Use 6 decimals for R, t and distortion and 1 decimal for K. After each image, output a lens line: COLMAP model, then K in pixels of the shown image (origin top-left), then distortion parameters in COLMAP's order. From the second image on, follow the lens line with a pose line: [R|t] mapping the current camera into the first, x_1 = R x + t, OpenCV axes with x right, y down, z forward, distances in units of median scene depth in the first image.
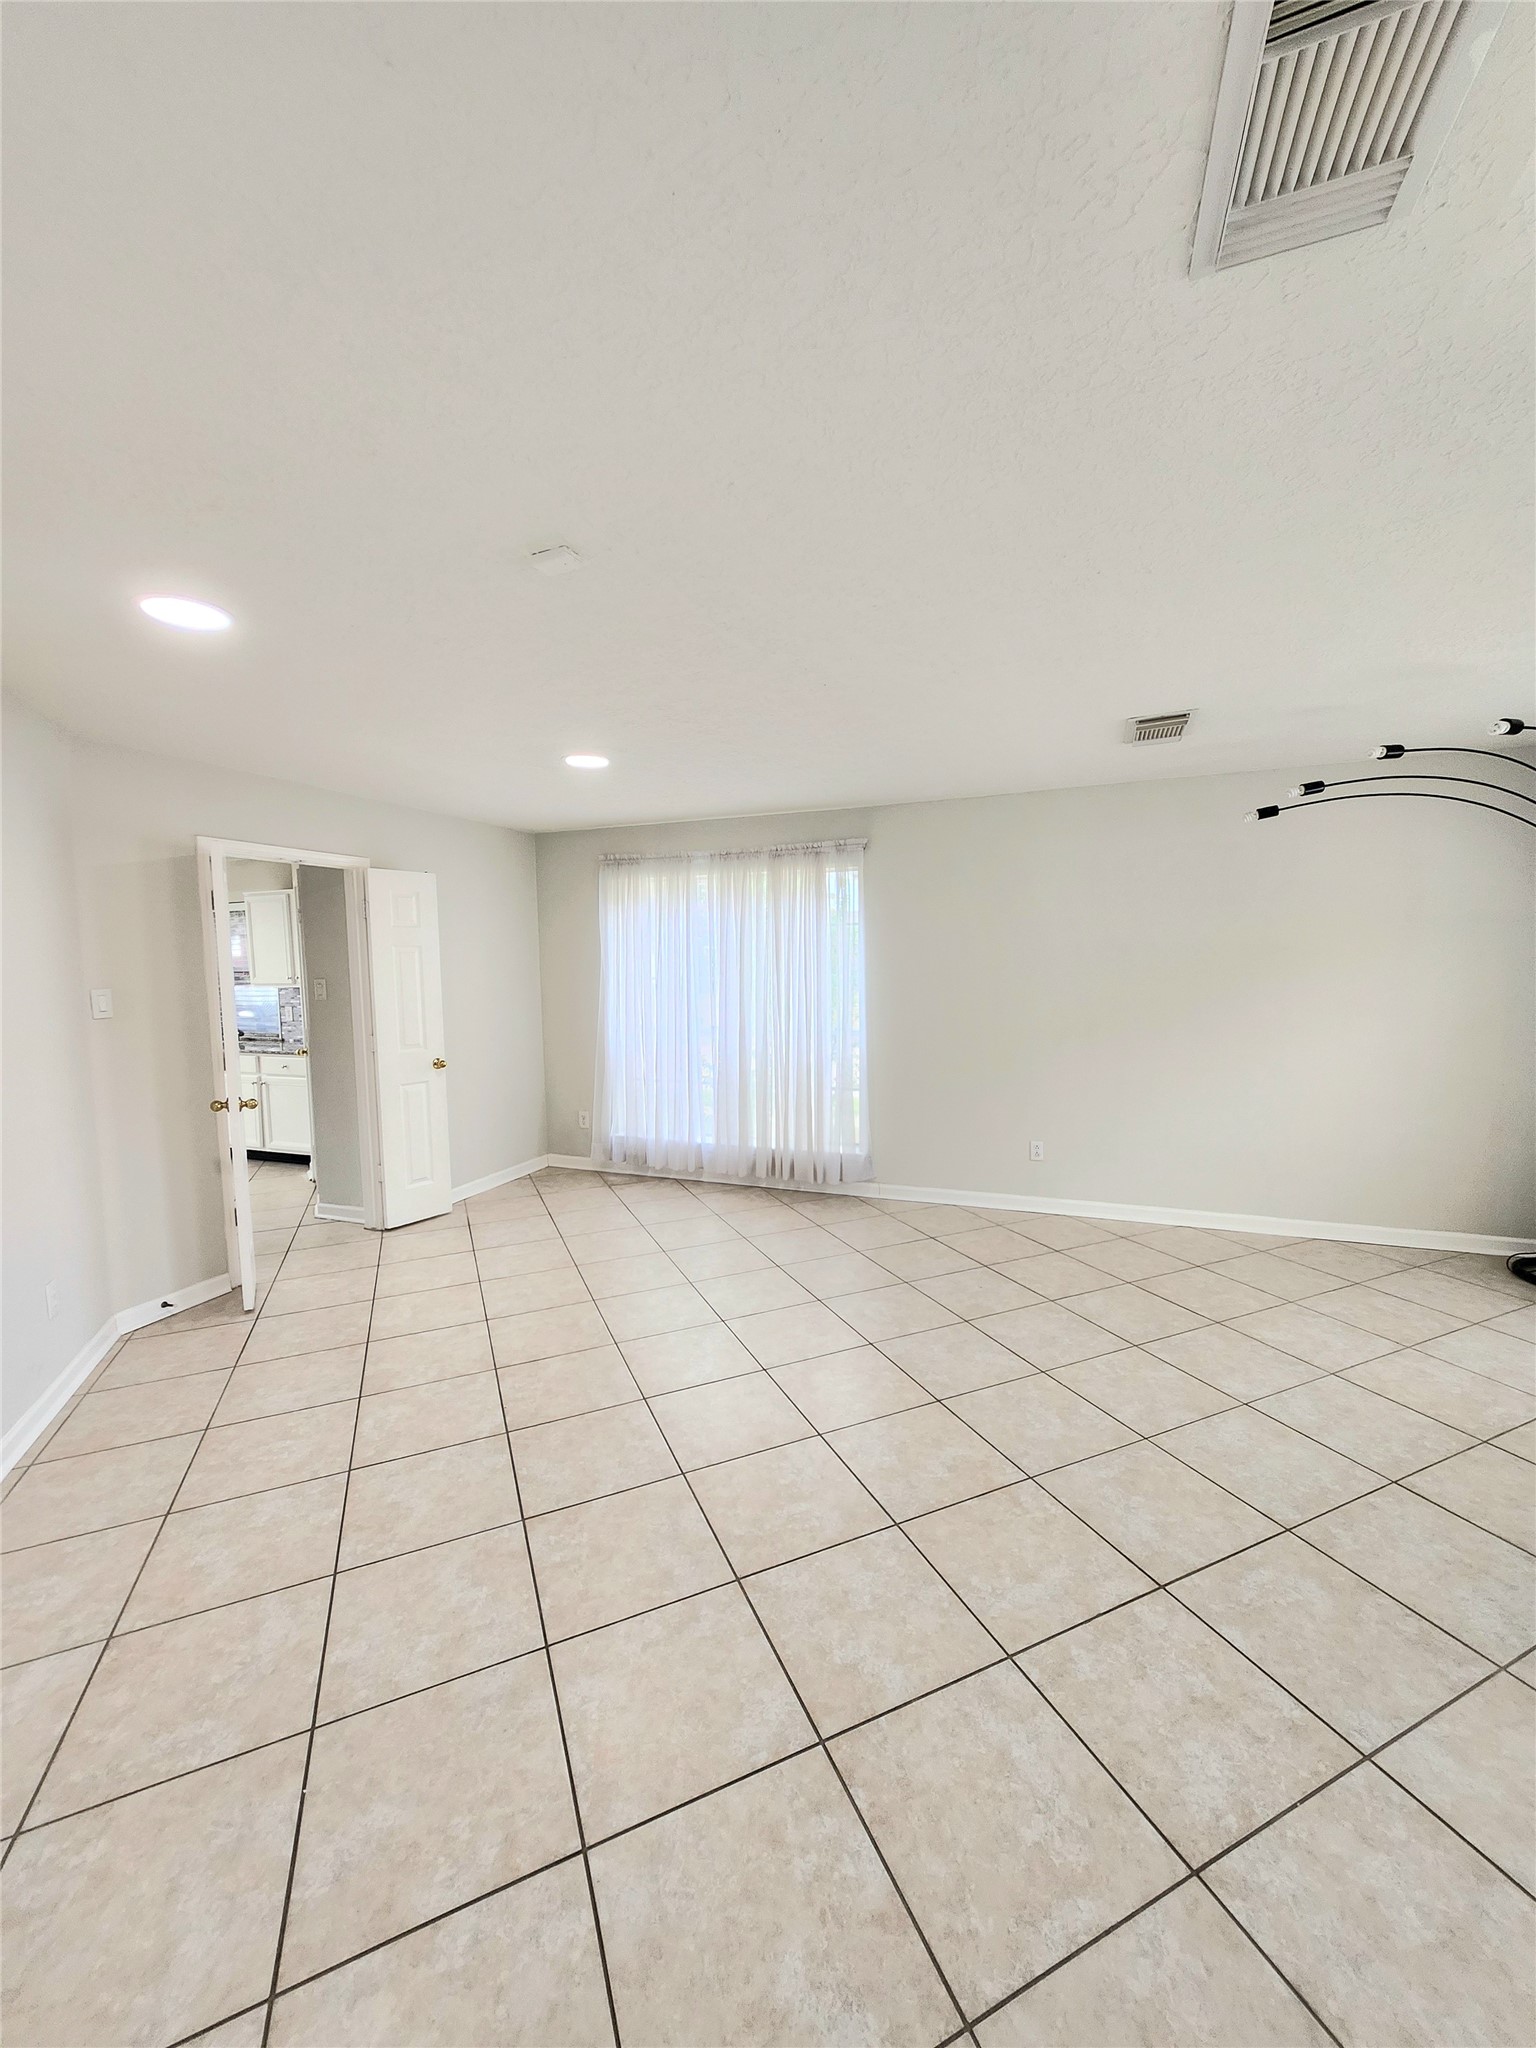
lens RADIAL K [[804.3, 0, 777.3], [0, 804.3, 1022.6], [0, 0, 1]] dist [-0.010604, 0.003593]
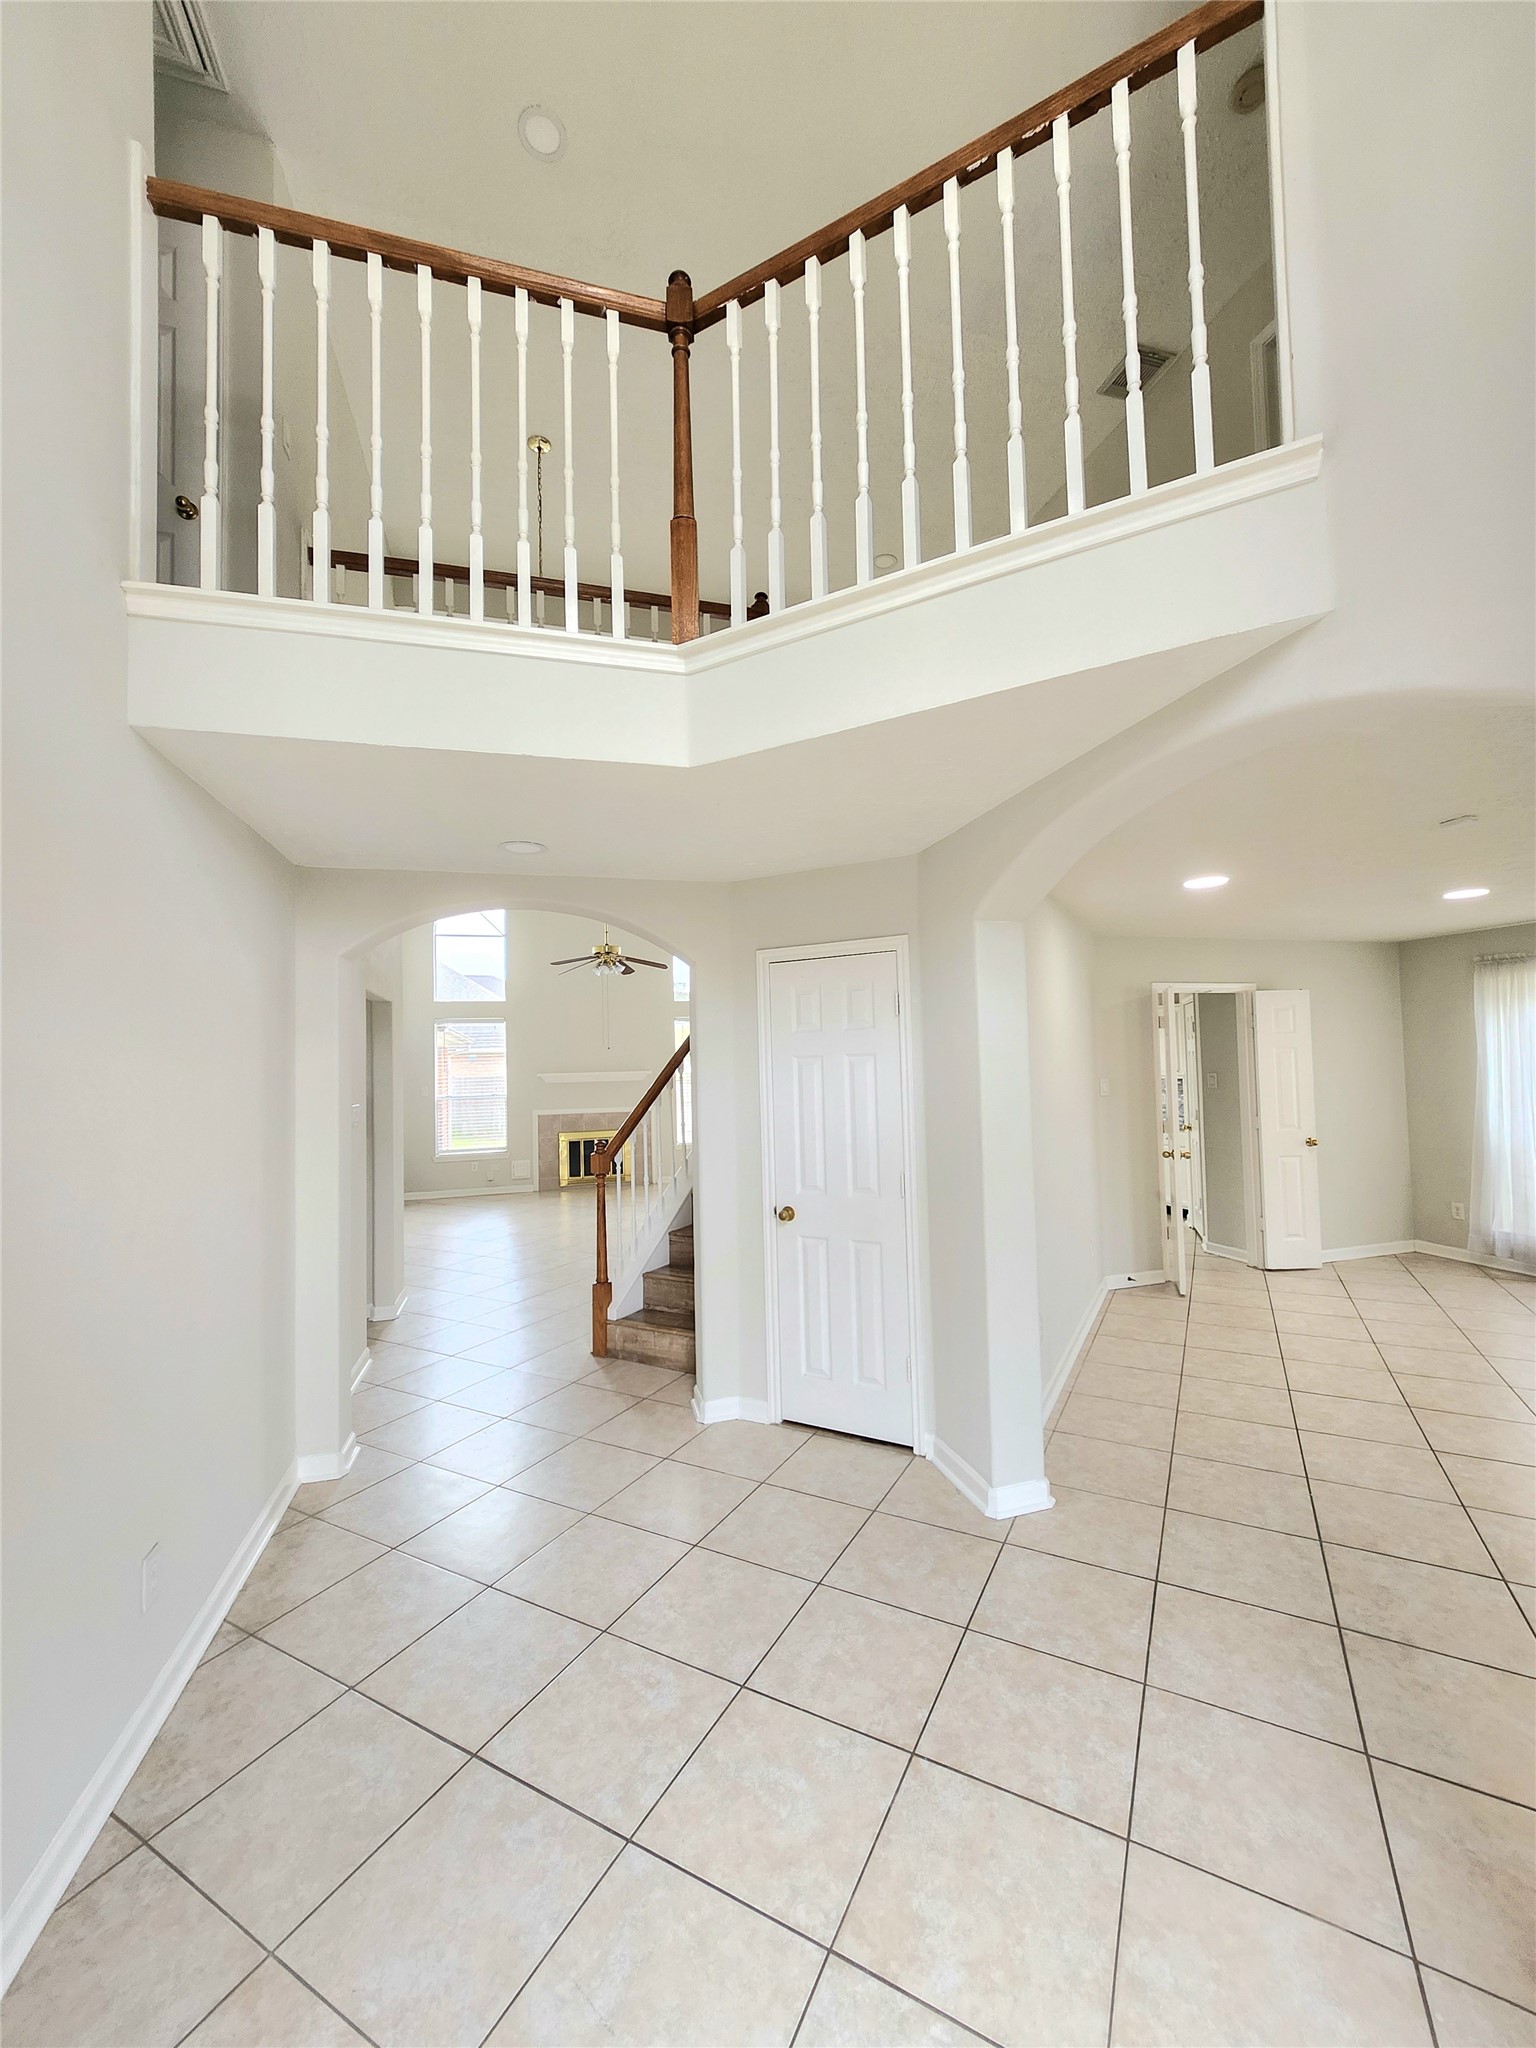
lens RADIAL K [[804.3, 0, 777.1], [0, 804.3, 1034.6], [0, 0, 1]] dist [-0.010604, 0.003593]
pose [[0.606444, -0.031823, -0.794489, 0.084086], [-0.046843, 0.996033, -0.075652, 0.023572], [0.793746, 0.083095, 0.602547, -0.539393]]
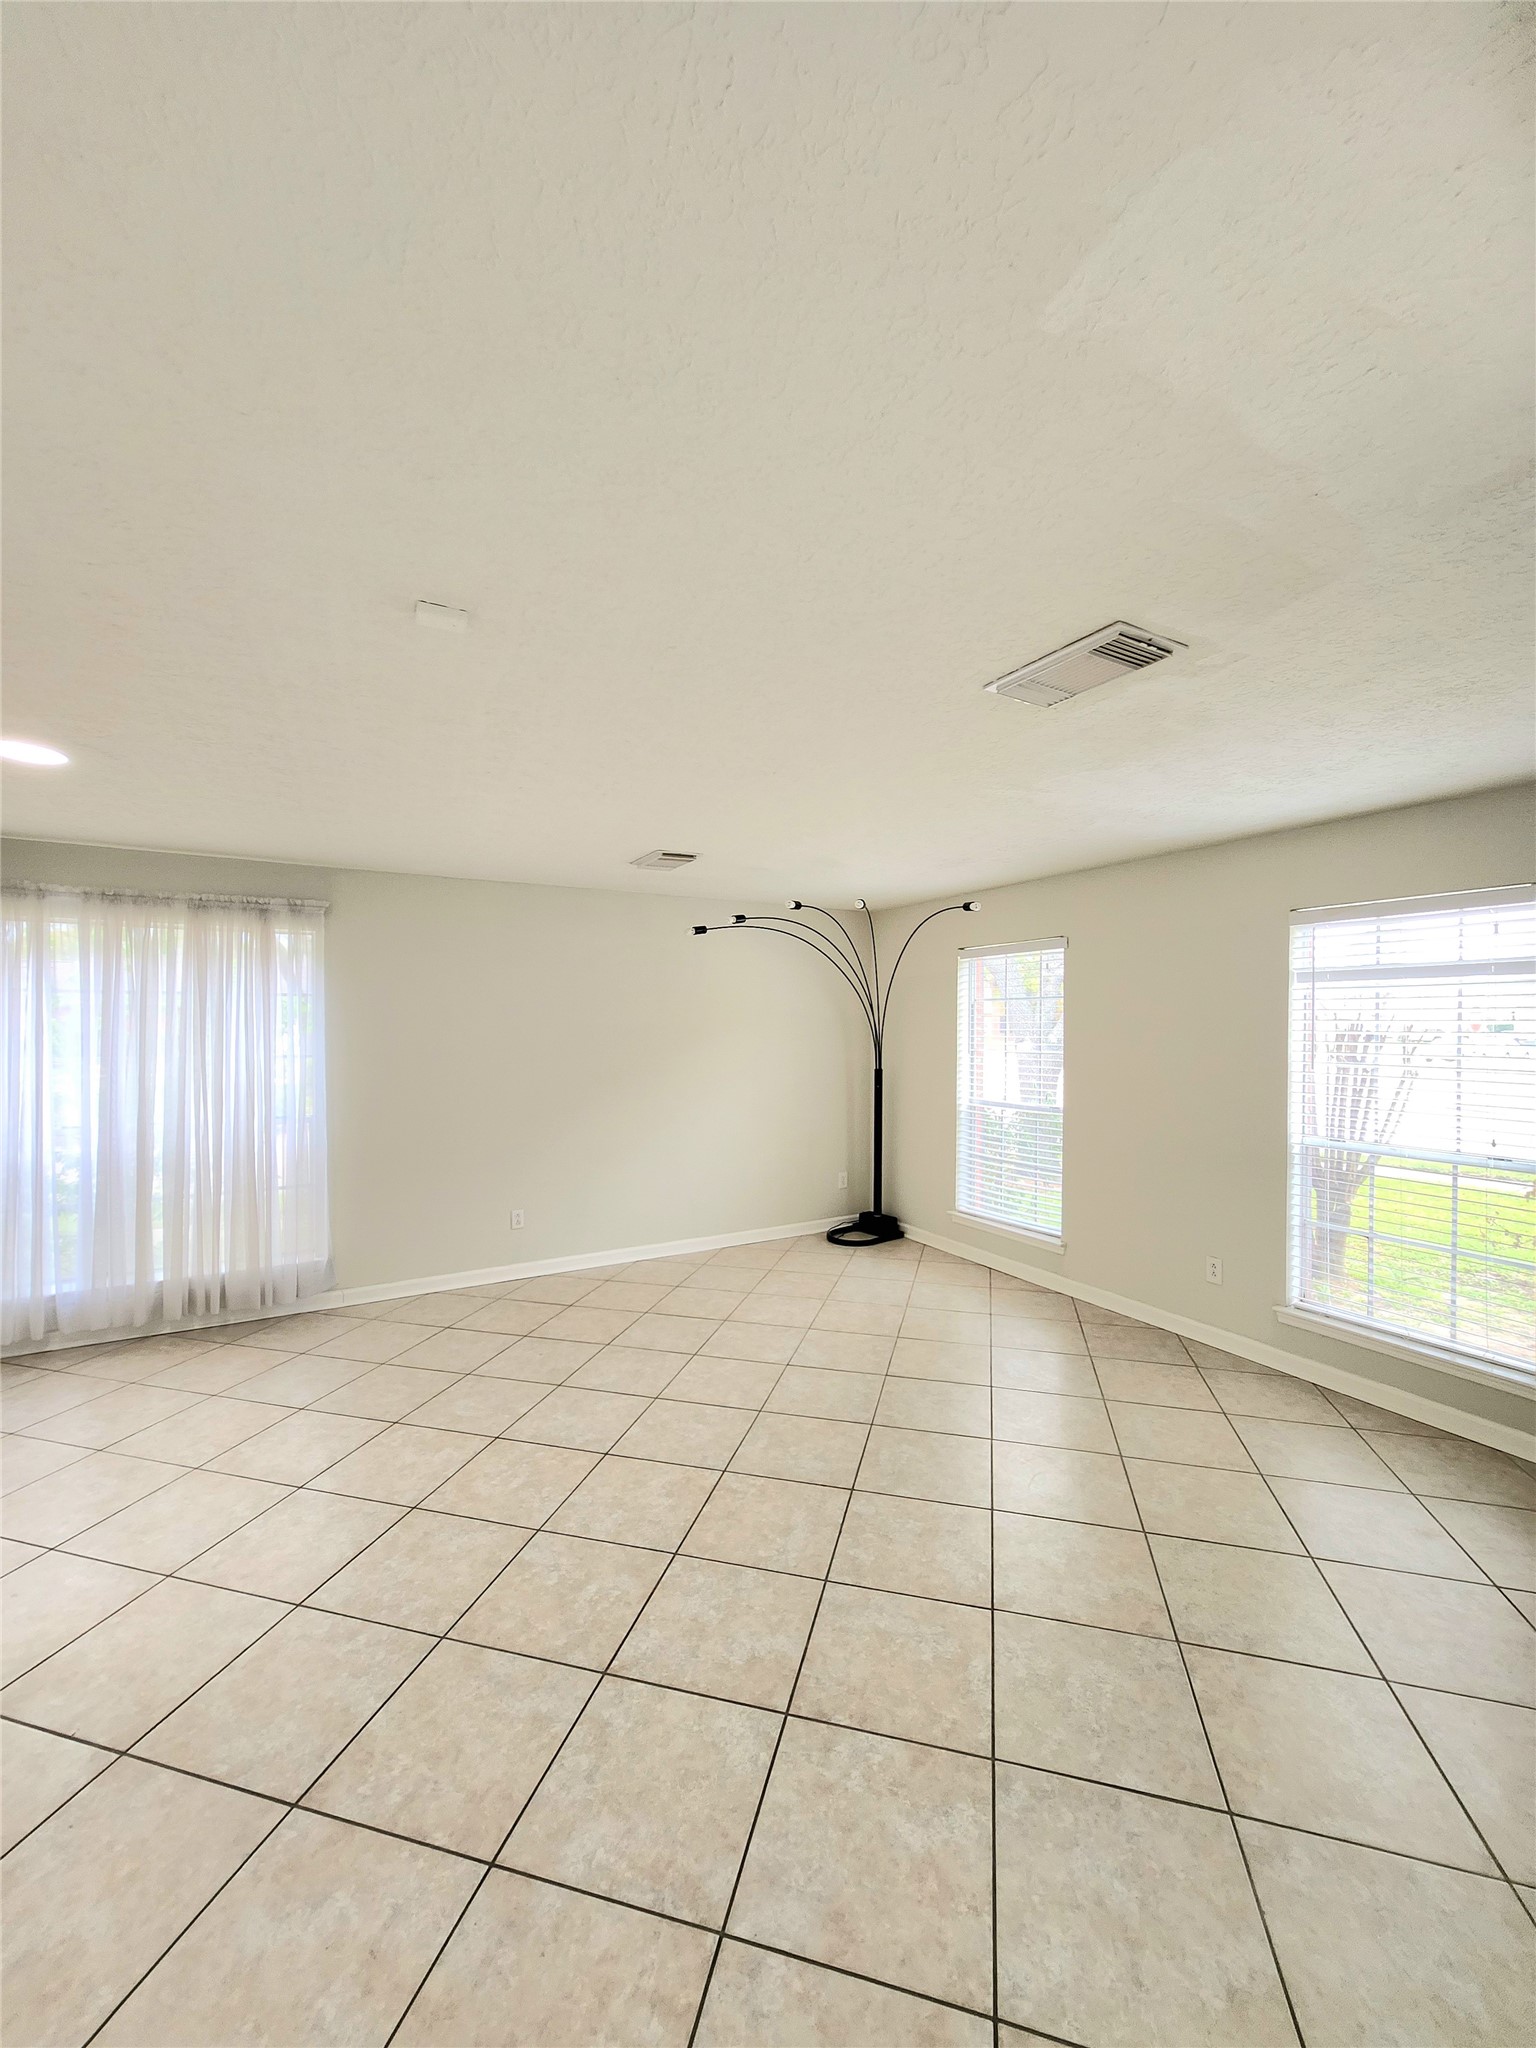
lens RADIAL K [[804.3, 0, 775.6], [0, 804.3, 1014.8], [0, 0, 1]] dist [-0.010604, 0.003593]
pose [[0.621199, 0.025892, 0.783225, -0.376883], [0.049455, 0.996167, -0.072156, -0.017759], [-0.782091, 0.083558, 0.617537, 0.082804]]
